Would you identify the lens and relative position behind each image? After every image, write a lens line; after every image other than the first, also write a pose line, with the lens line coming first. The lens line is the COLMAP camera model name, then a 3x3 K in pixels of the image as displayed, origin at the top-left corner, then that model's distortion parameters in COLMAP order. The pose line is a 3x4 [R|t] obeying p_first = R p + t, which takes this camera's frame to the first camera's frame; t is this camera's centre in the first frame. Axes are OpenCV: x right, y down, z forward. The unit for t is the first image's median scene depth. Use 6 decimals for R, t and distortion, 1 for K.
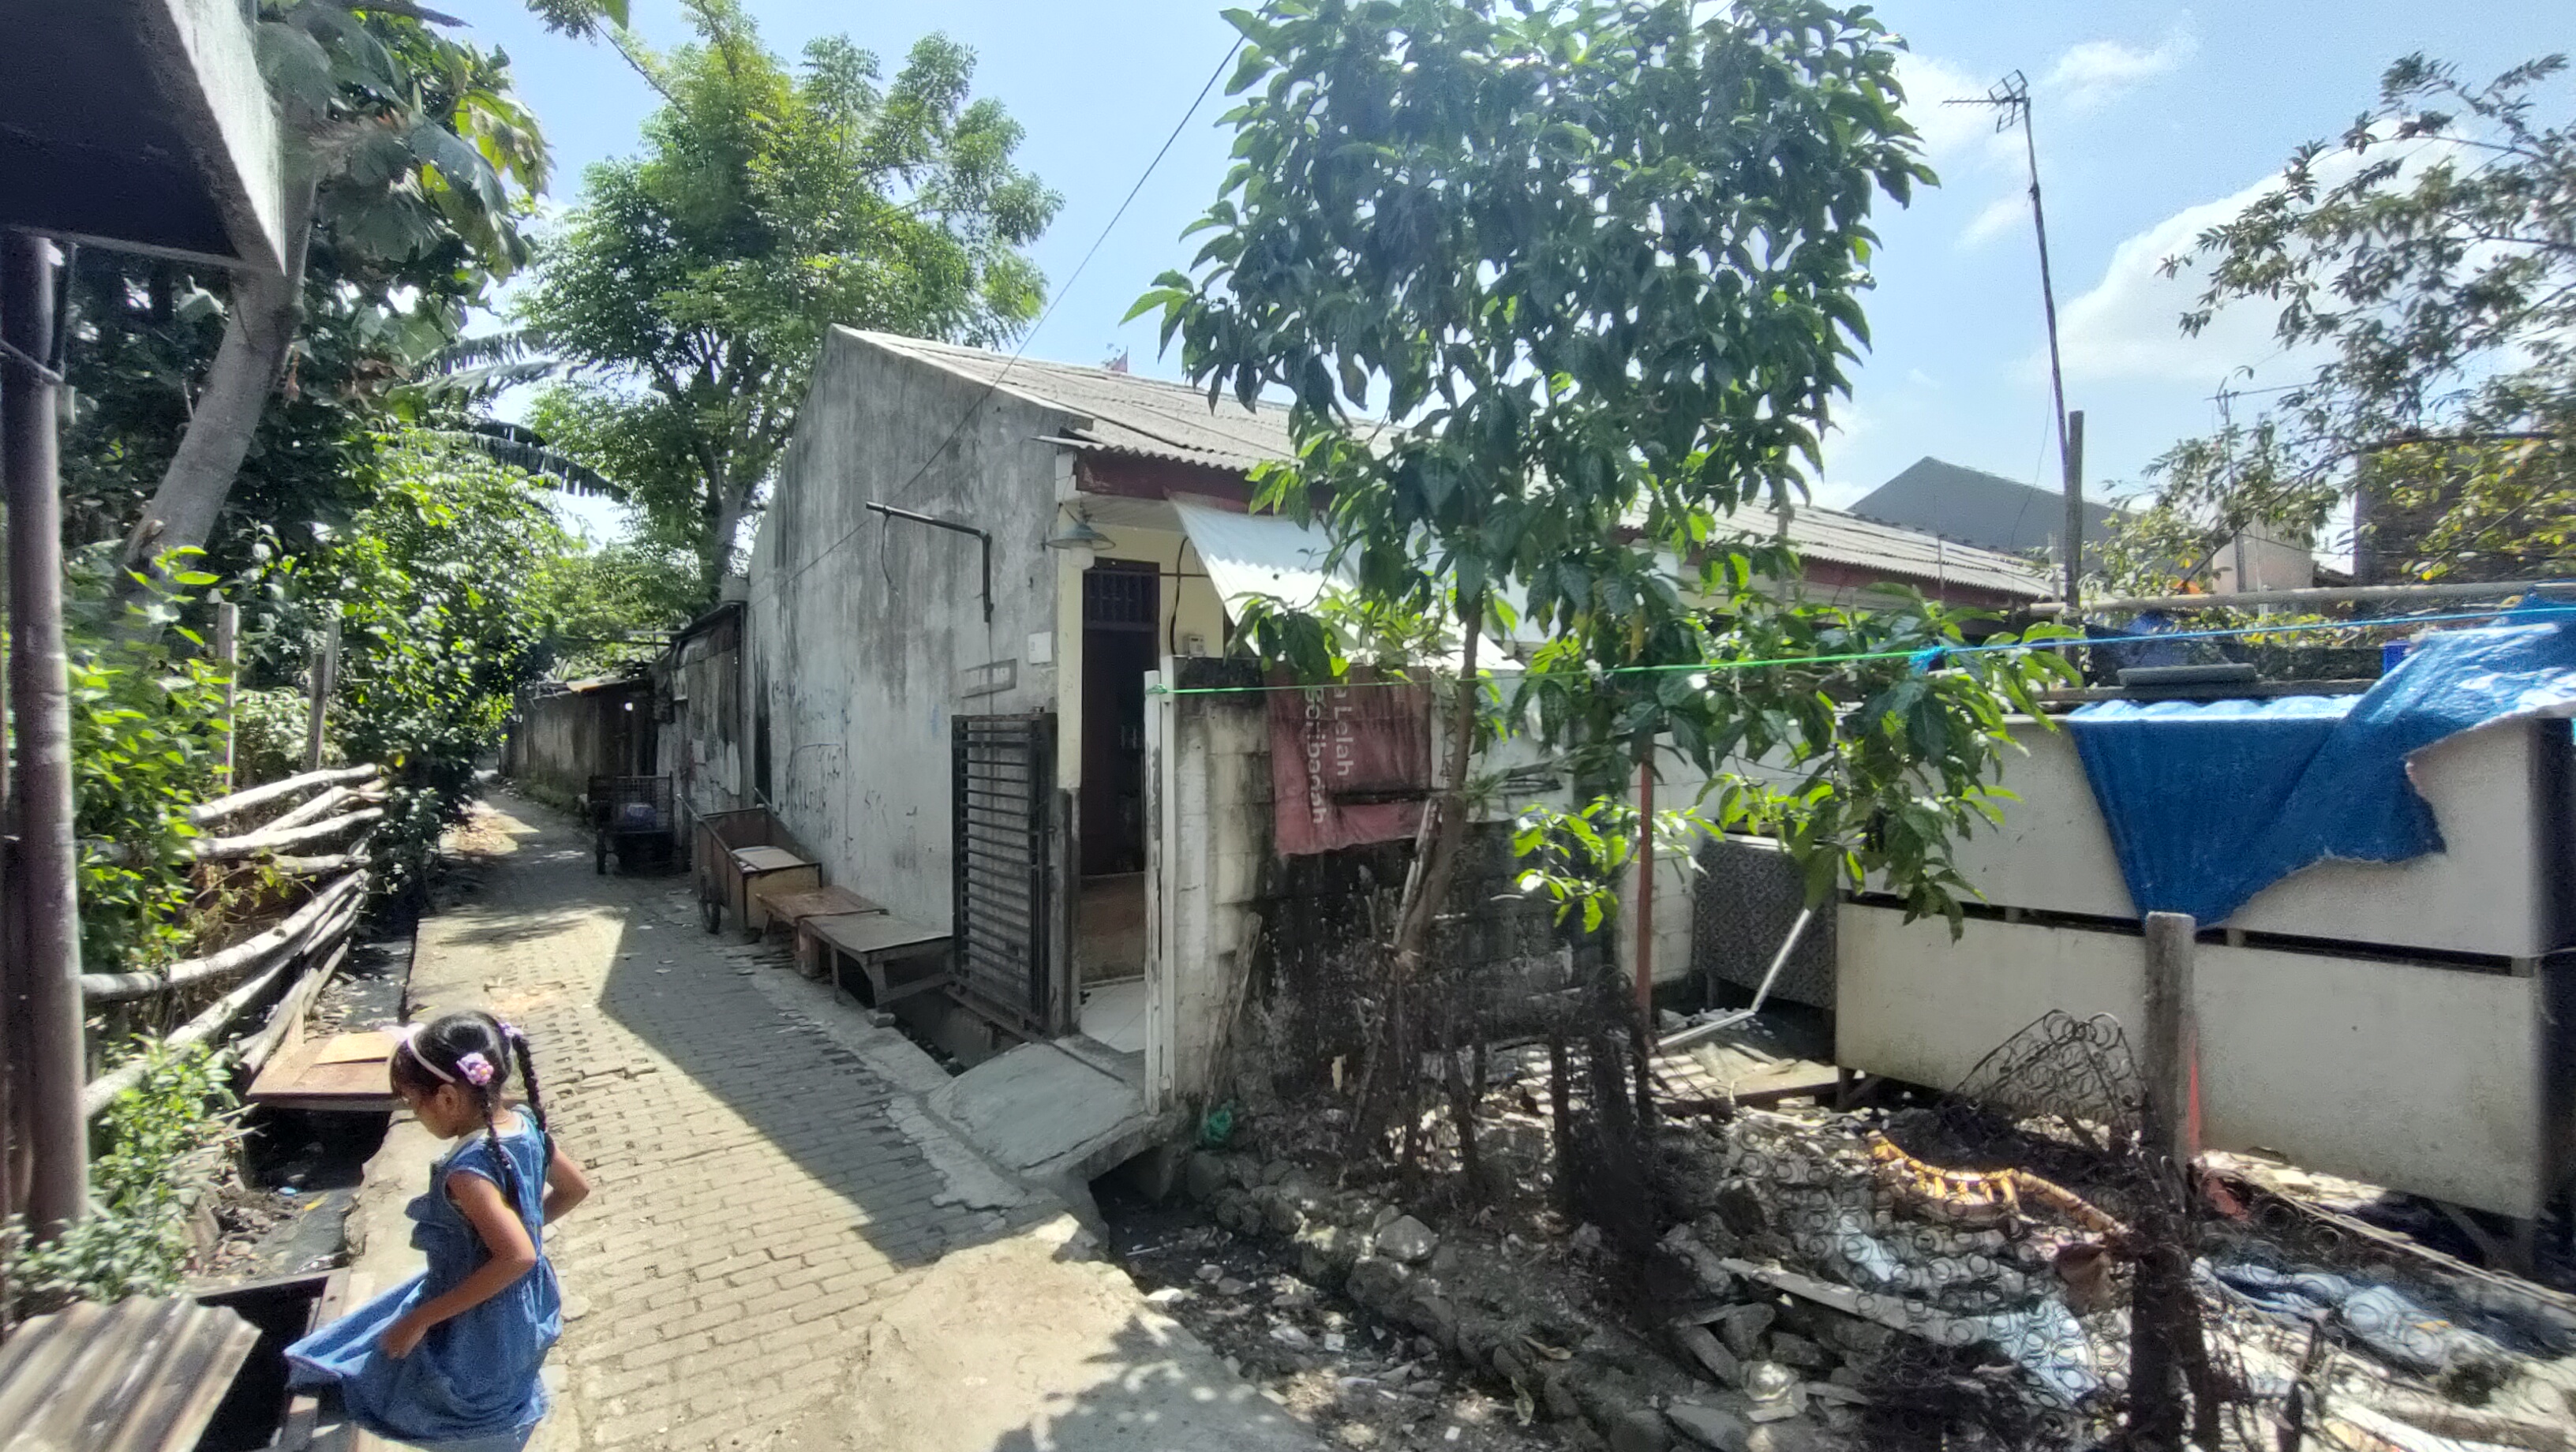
lens RADIAL K [[1179.8, 0, 1294.9], [0, 1179.8, 740.4], [0, 0, 1]] dist [-0.004248, 0.000596]
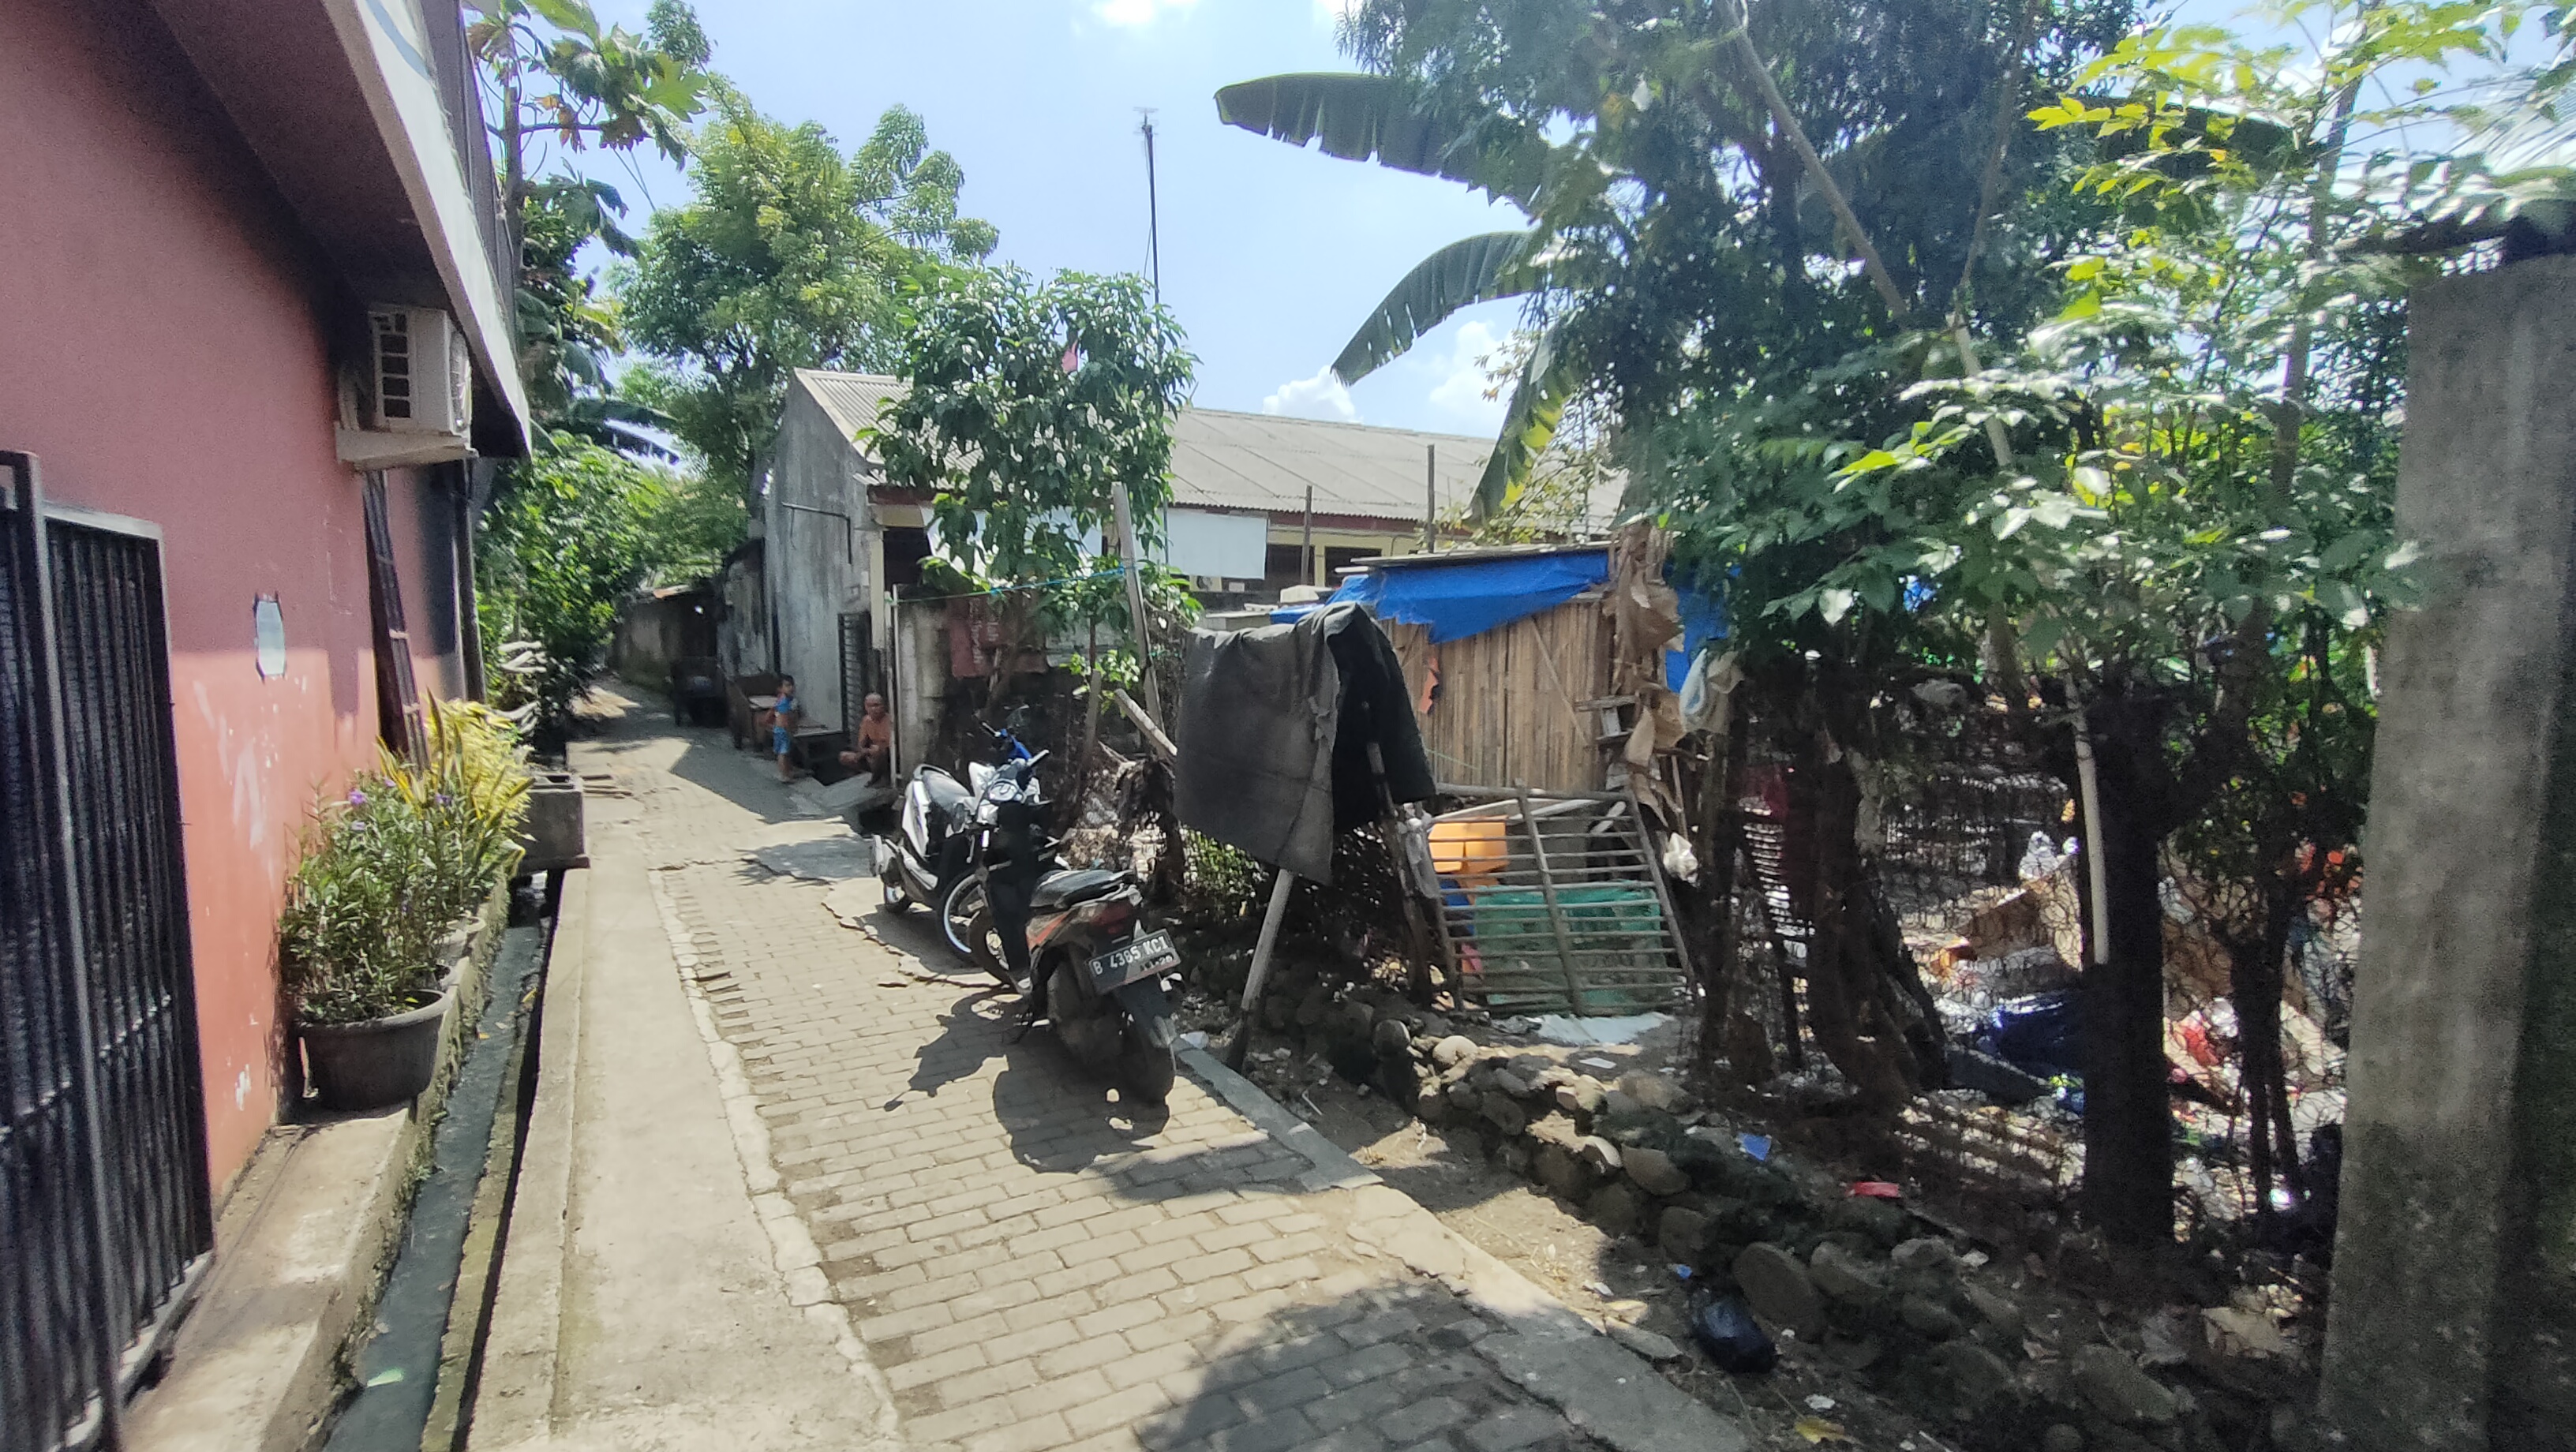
lens RADIAL K [[1179.8, 0, 1281.3], [0, 1179.8, 747.8], [0, 0, 1]] dist [-0.004248, 0.000596]
pose [[0.997224, 0.009186, -0.073885, 0.650057], [-0.002764, 0.996242, 0.086565, 0.032703], [0.074403, -0.086120, 0.993503, -0.978561]]
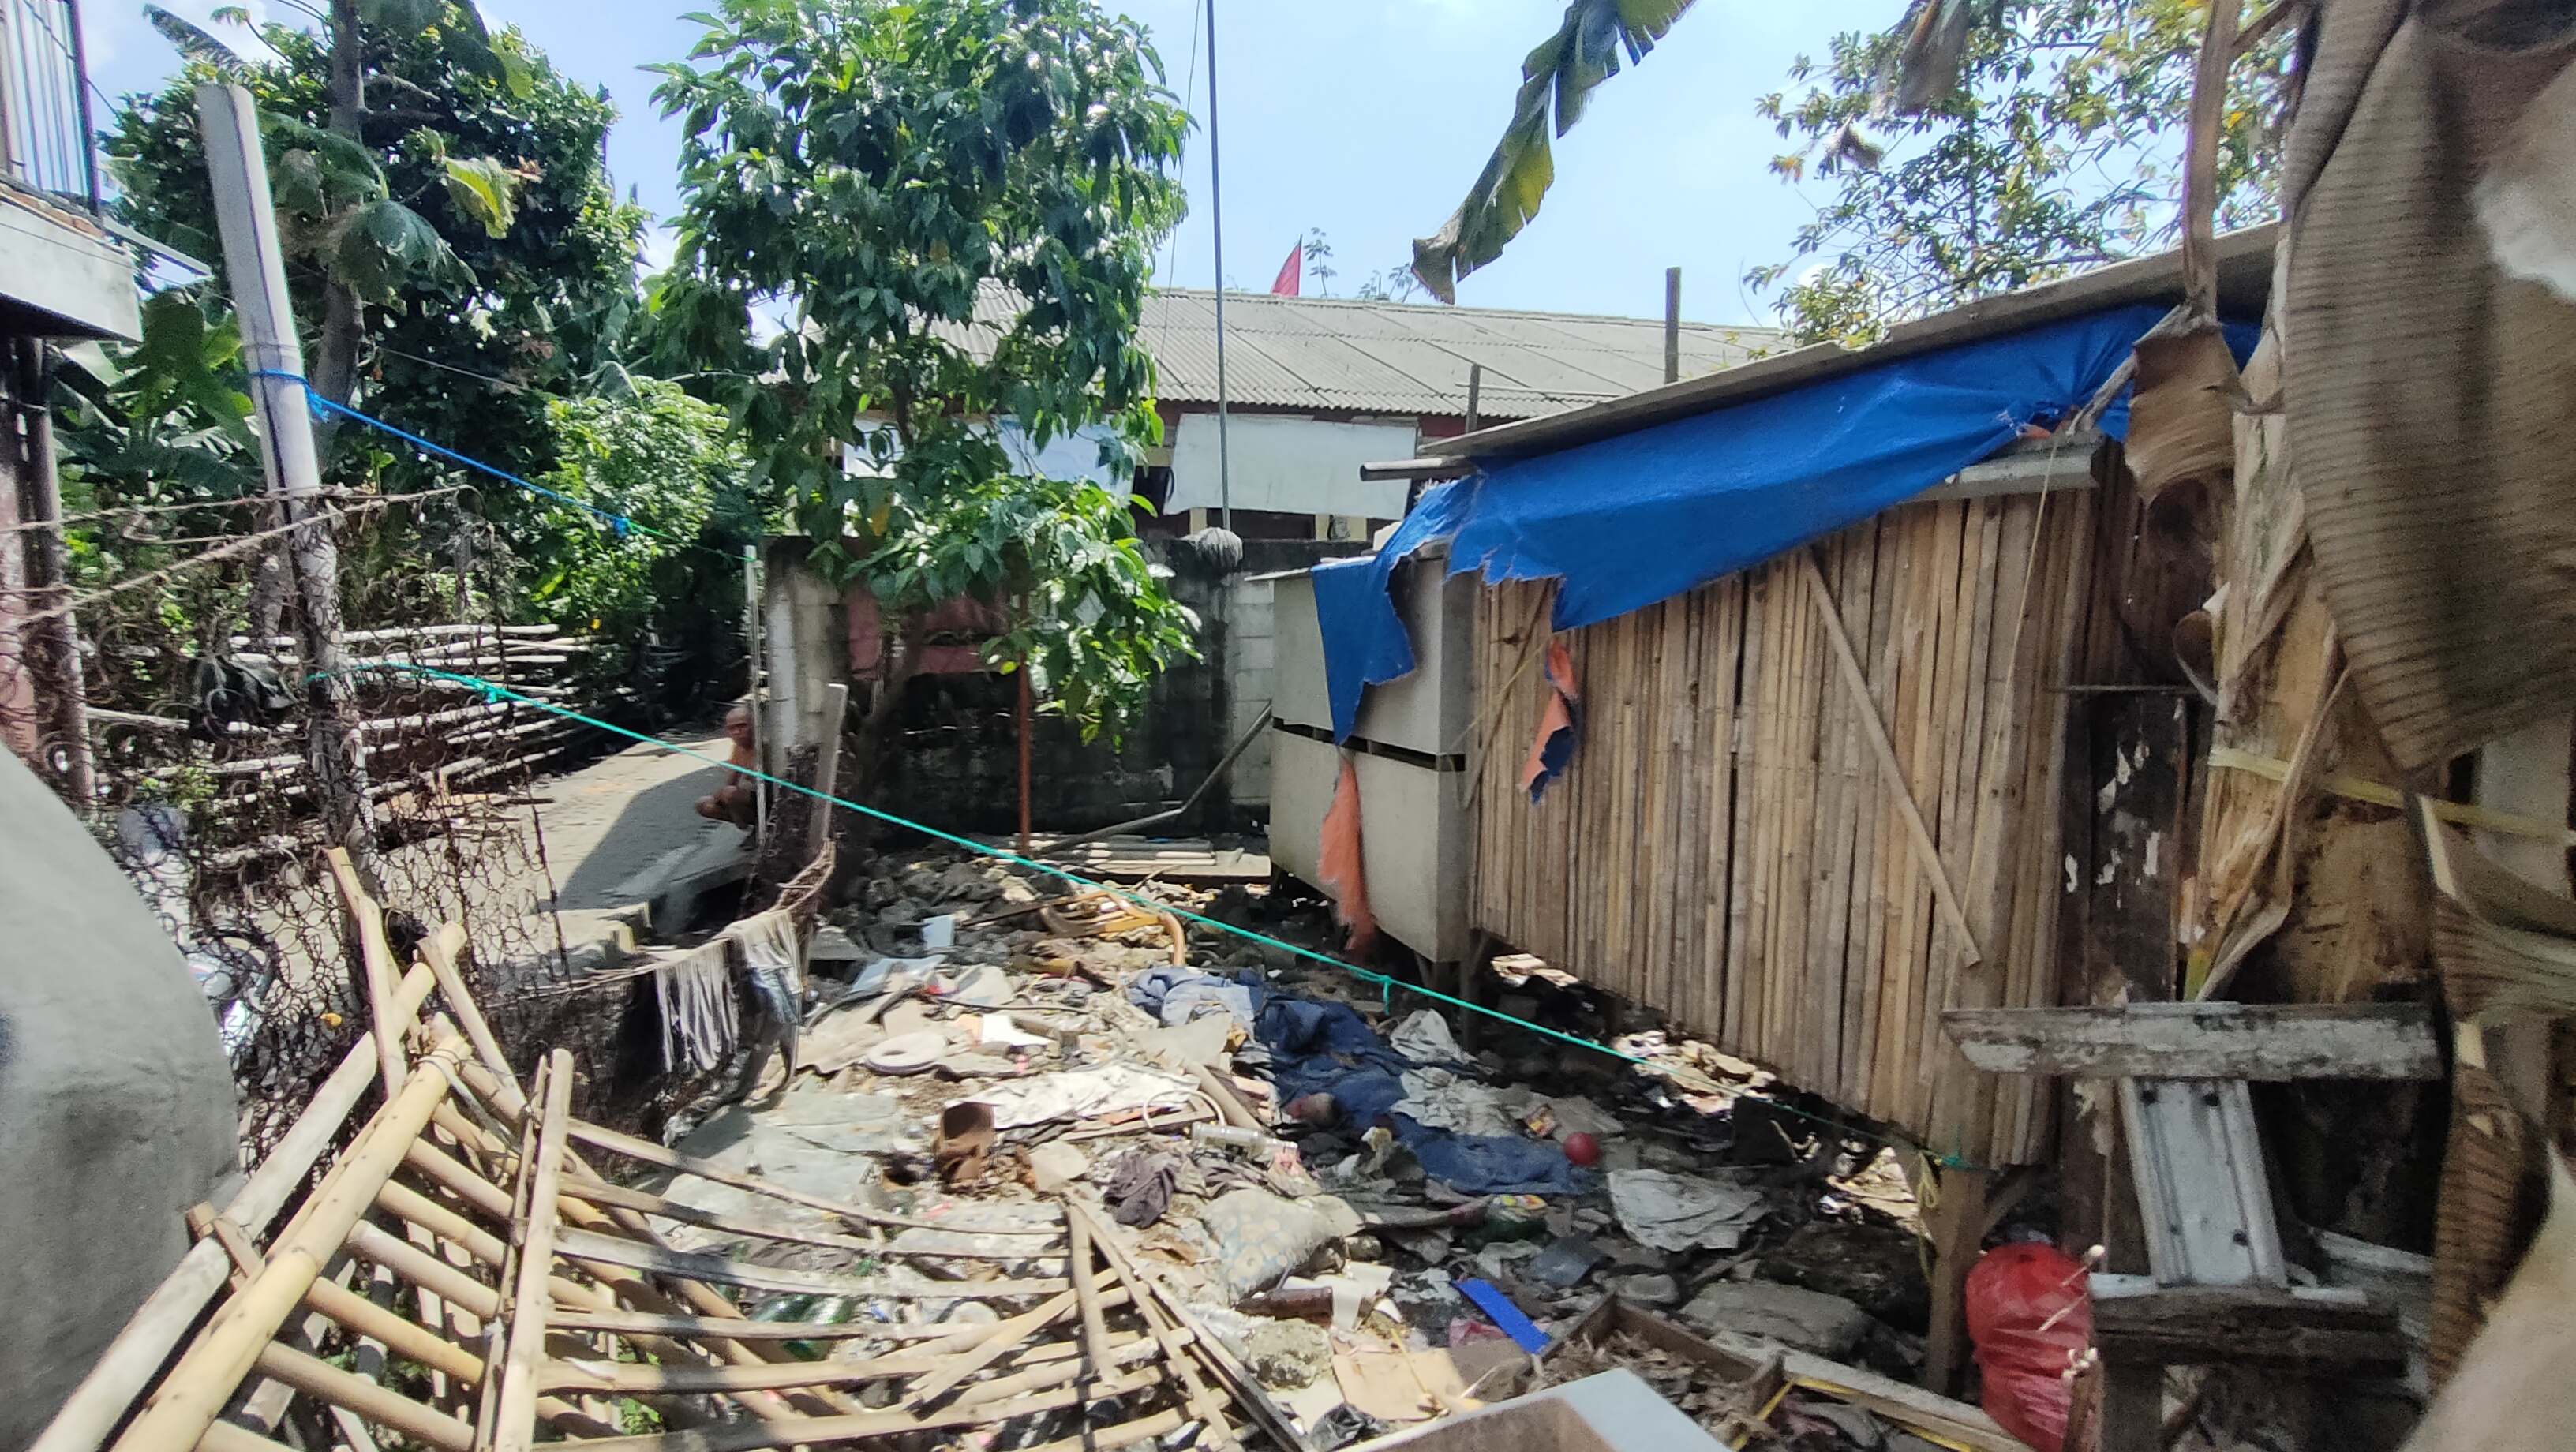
lens RADIAL K [[1179.8, 0, 1310.1], [0, 1179.8, 770.7], [0, 0, 1]] dist [-0.004248, 0.000596]
pose [[0.951509, 0.037599, -0.305313, 0.789484], [0.000856, 0.992175, 0.124853, 0.026938], [0.307618, -0.119060, 0.944032, -0.127729]]
